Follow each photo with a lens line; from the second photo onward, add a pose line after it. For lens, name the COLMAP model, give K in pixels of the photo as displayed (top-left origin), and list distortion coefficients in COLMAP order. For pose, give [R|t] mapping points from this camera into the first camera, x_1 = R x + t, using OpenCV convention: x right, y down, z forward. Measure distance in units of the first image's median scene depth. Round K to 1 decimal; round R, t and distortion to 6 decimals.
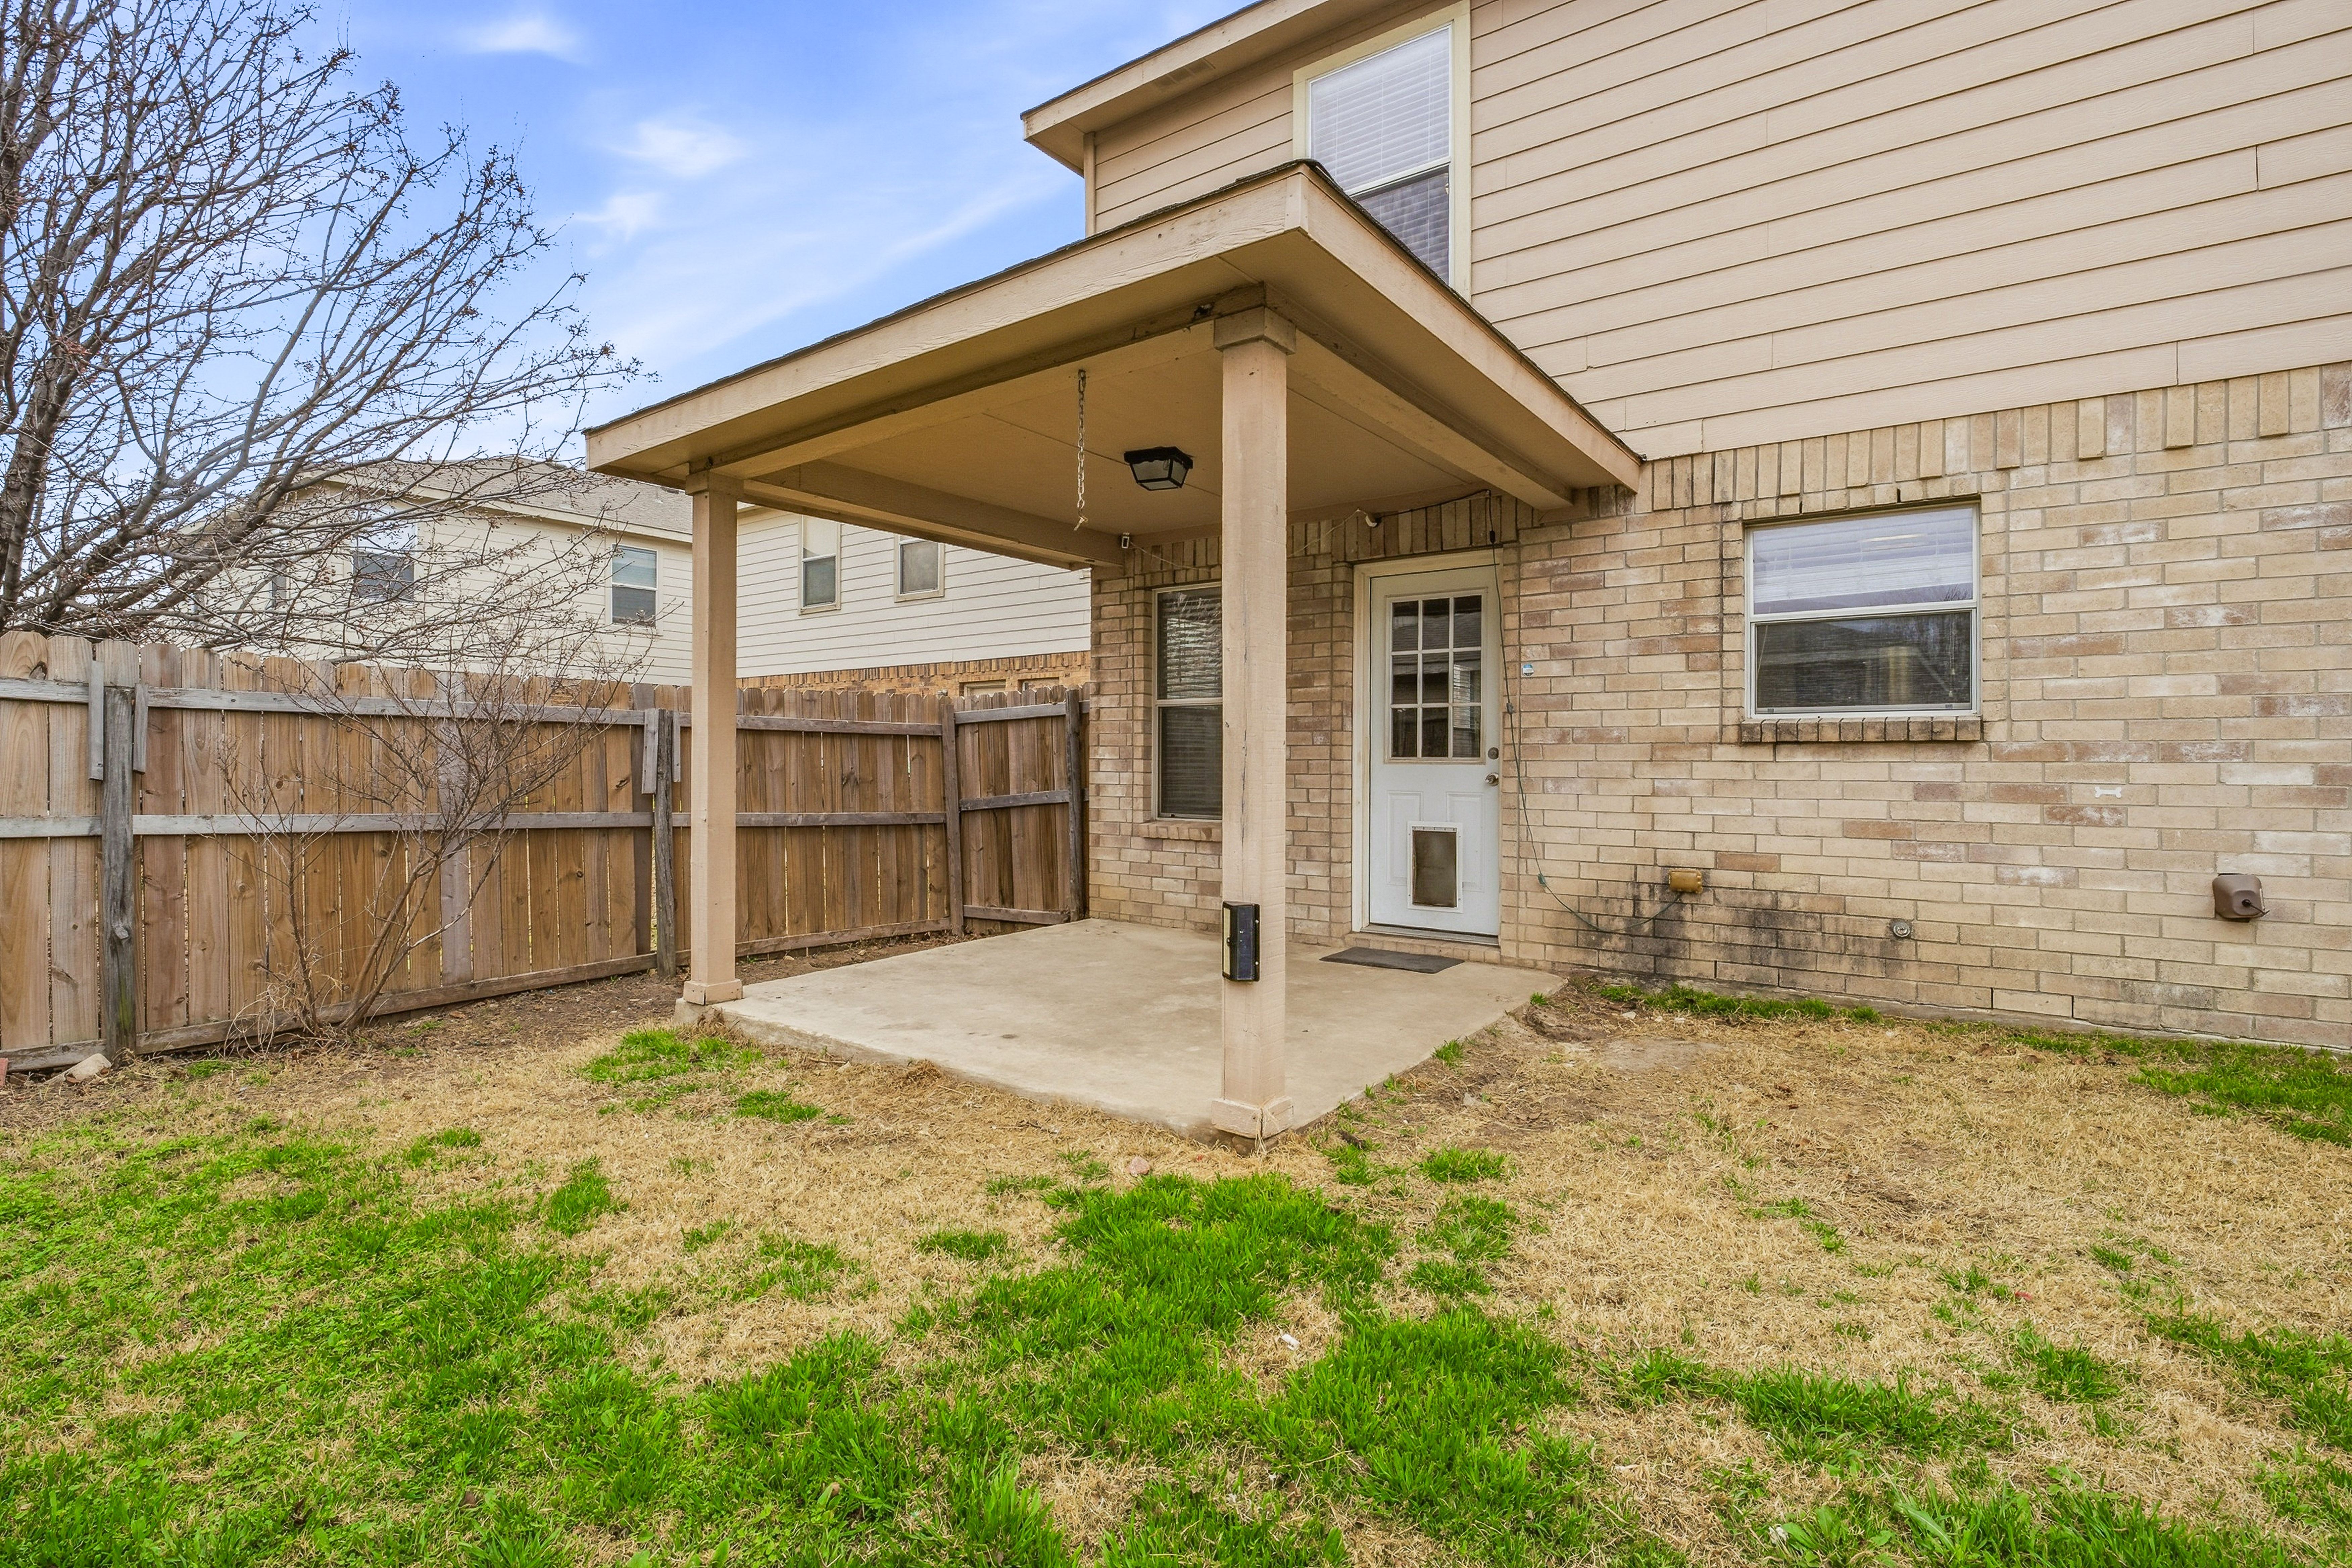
lens RADIAL K [[1110.2, 0, 1172.3], [0, 1110.2, 765.5], [0, 0, 1]] dist [-0.014403, 0.000313]
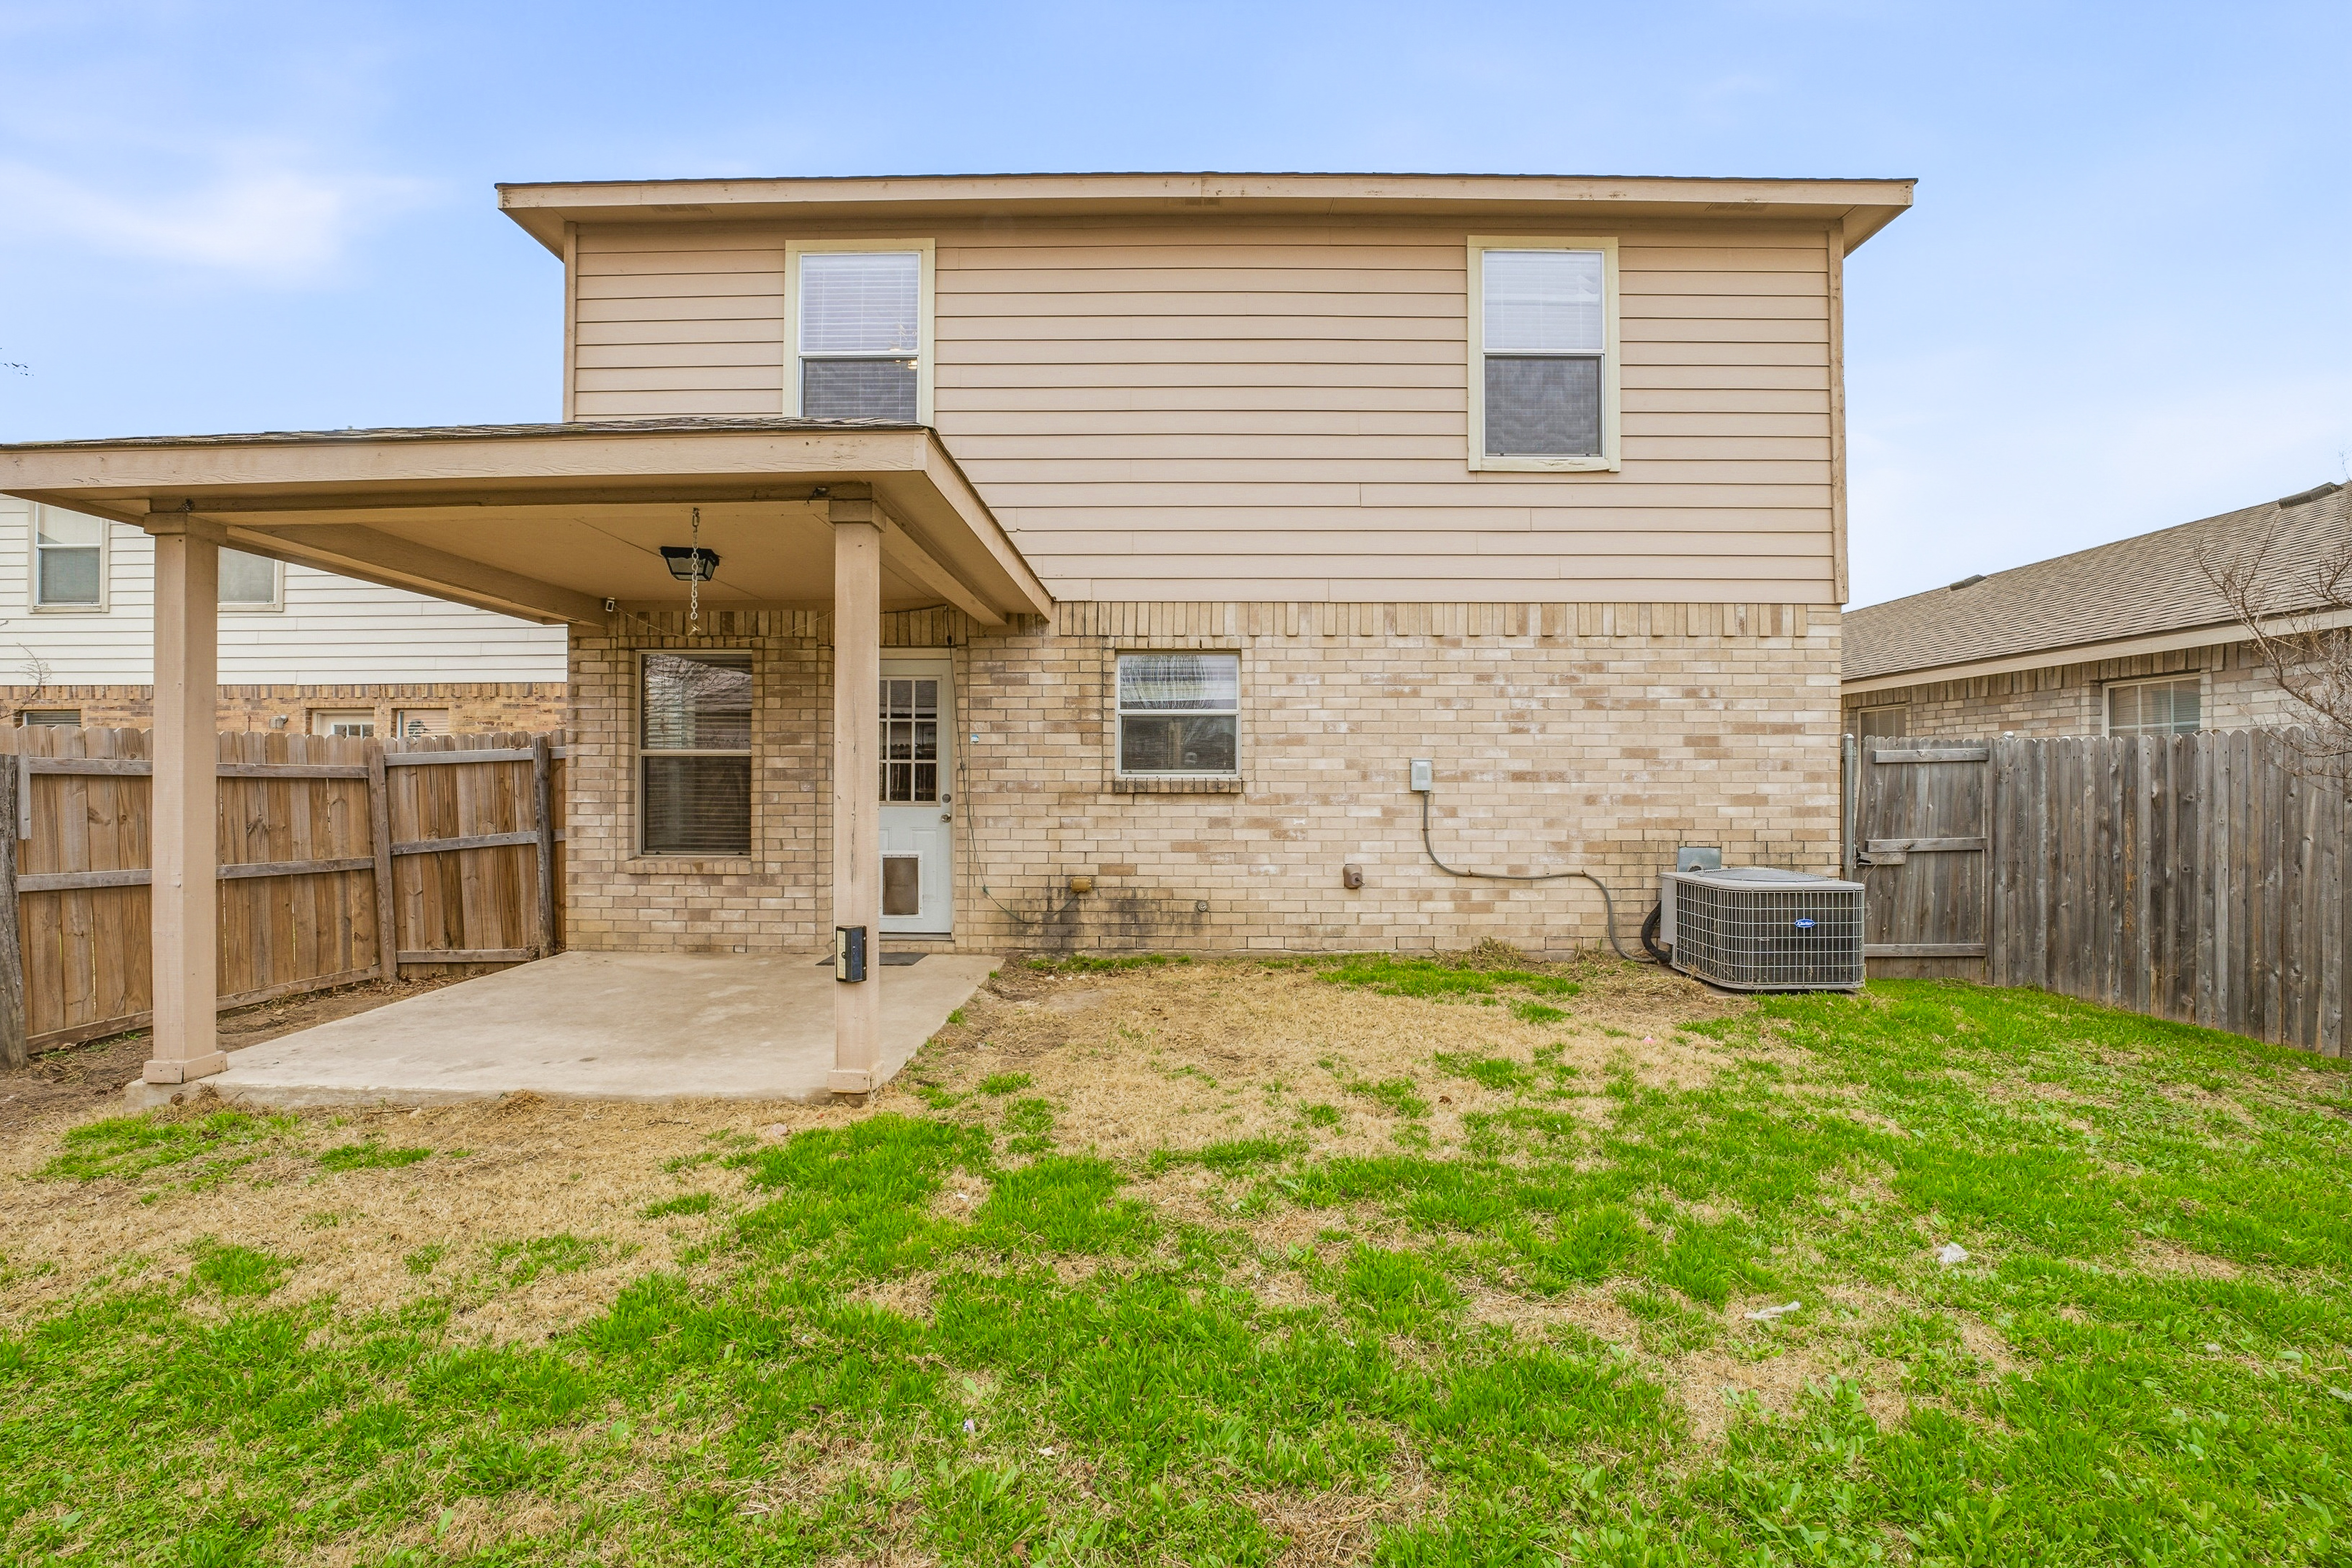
lens RADIAL K [[964.0, 0, 1180.0], [0, 964.0, 782.0], [0, 0, 1]] dist [-0.023289, 0.000717]
pose [[0.807281, -0.002273, 0.590163, -0.246442], [0.002790, 0.999996, 0.000034, -0.042761], [-0.590160, 0.001619, 0.807284, -0.166053]]
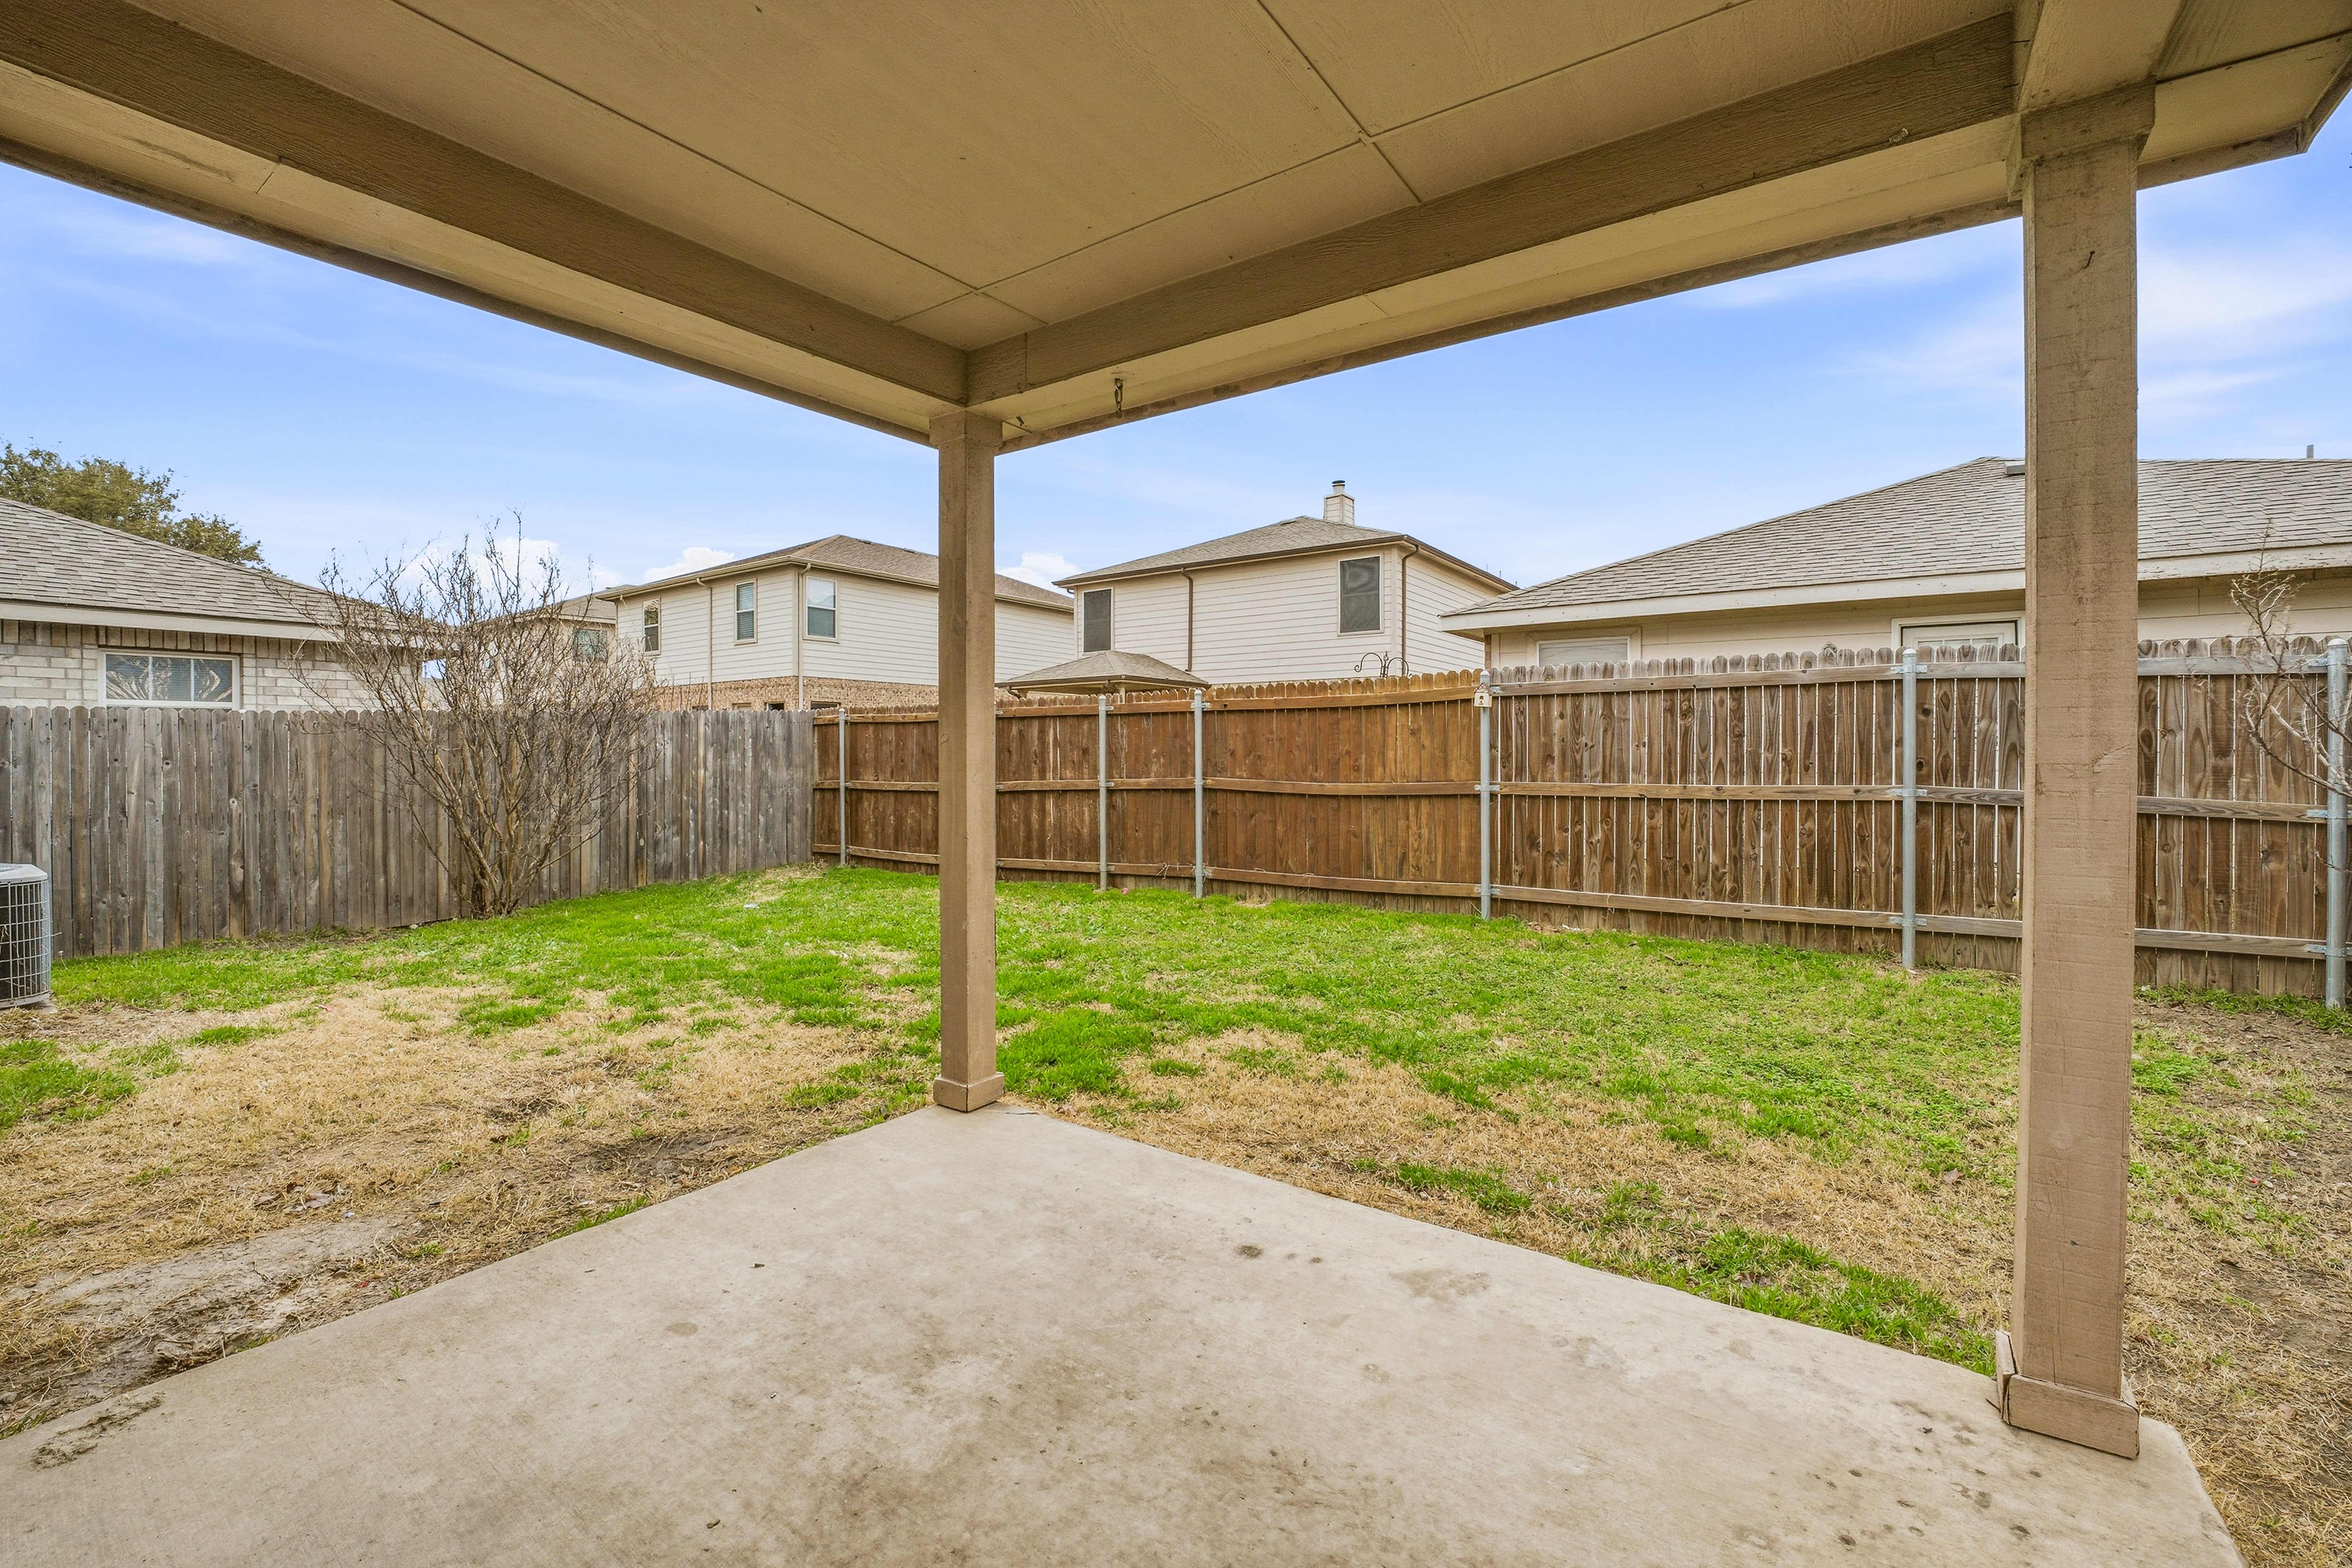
lens RADIAL K [[964.0, 0, 1173.8], [0, 964.0, 767.3], [0, 0, 1]] dist [-0.023289, 0.000717]
pose [[-0.999494, -0.000960, -0.031795, -0.089771], [-0.001475, 0.999868, 0.016161, -0.038407], [0.031775, 0.016199, -0.999364, 1.620514]]
